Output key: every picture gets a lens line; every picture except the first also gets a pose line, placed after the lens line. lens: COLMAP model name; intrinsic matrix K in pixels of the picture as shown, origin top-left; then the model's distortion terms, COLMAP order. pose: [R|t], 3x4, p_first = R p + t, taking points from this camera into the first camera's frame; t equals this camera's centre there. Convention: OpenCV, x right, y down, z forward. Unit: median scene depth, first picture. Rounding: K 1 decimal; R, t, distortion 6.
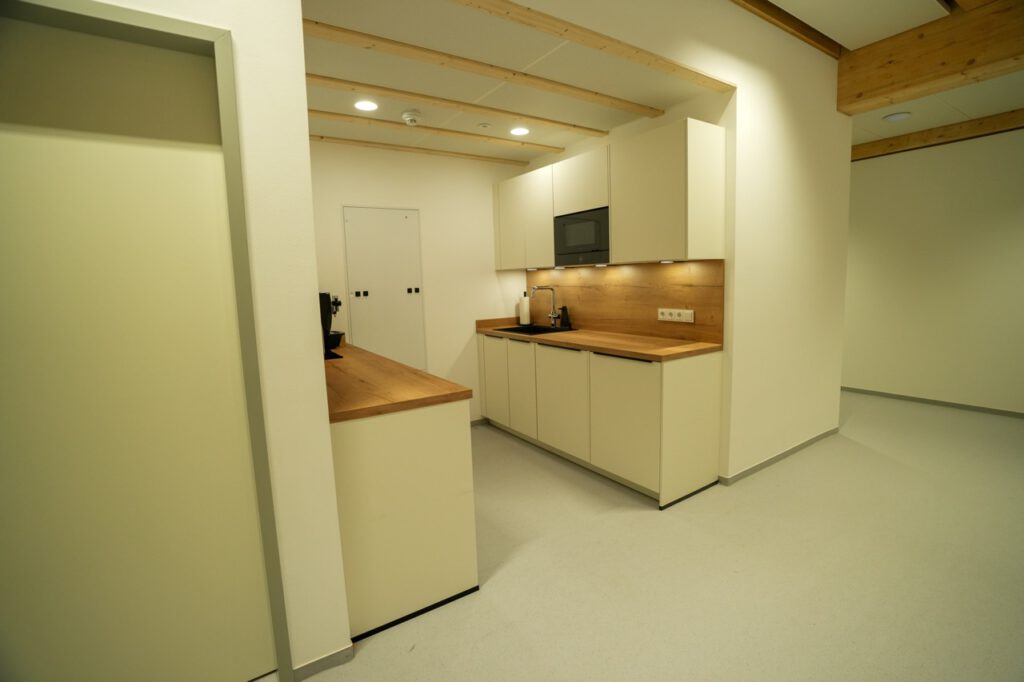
lens RADIAL K [[472.0, 0, 512.0], [0, 472.0, 341.0], [0, 0, 1]] dist [-0.056578, -0.000017]
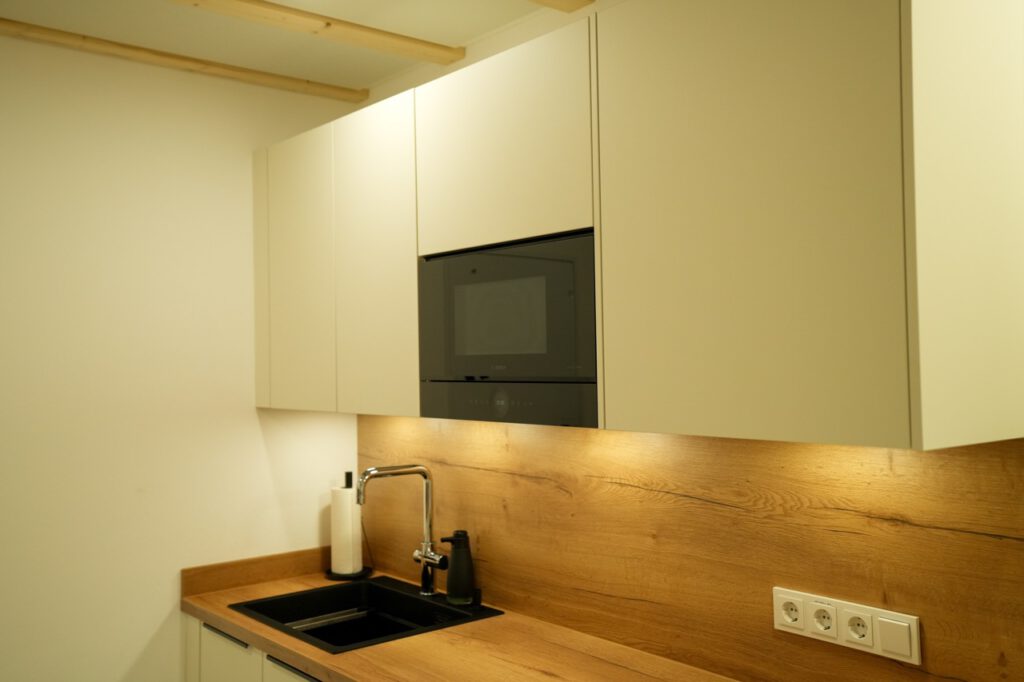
lens RADIAL K [[970.5, 0, 512.0], [0, 970.5, 341.0], [0, 0, 1]] dist [0.068279, 0.030722]
pose [[0.993882, 0.019960, 0.108628, 0.077649], [-0.002647, 0.987557, -0.157237, -0.105101], [-0.110415, 0.155987, 0.981568, 0.362793]]
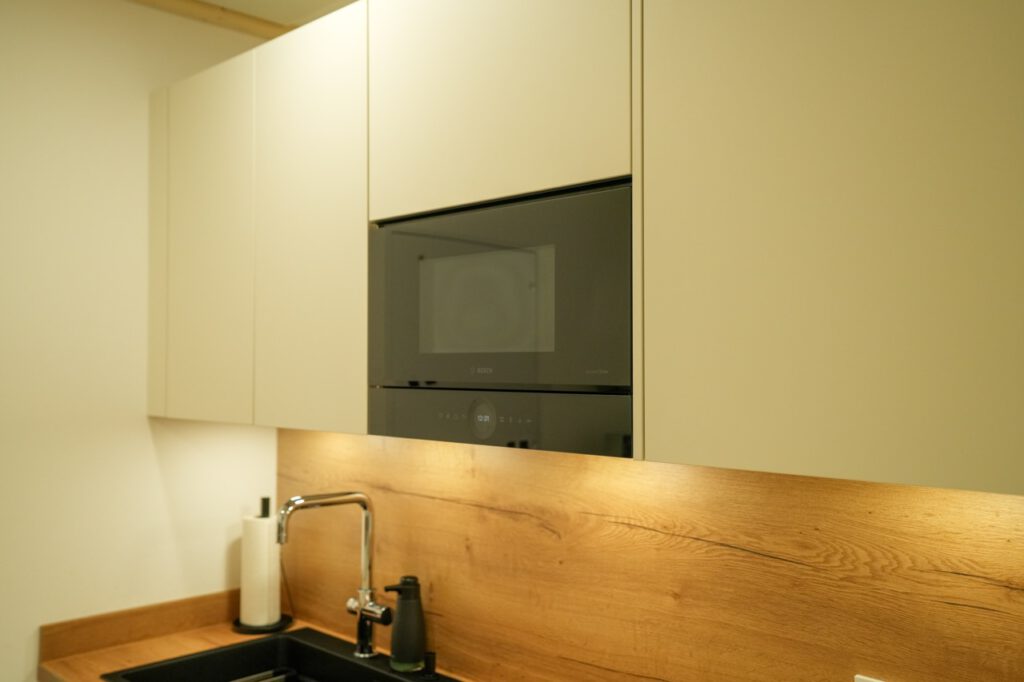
lens RADIAL K [[970.5, 0, 512.0], [0, 970.5, 341.0], [0, 0, 1]] dist [0.068279, 0.030722]
pose [[0.980327, 0.040292, 0.193222, 0.064009], [-0.008340, 0.986524, -0.163404, -0.122484], [-0.197202, 0.158578, 0.967453, 0.507082]]
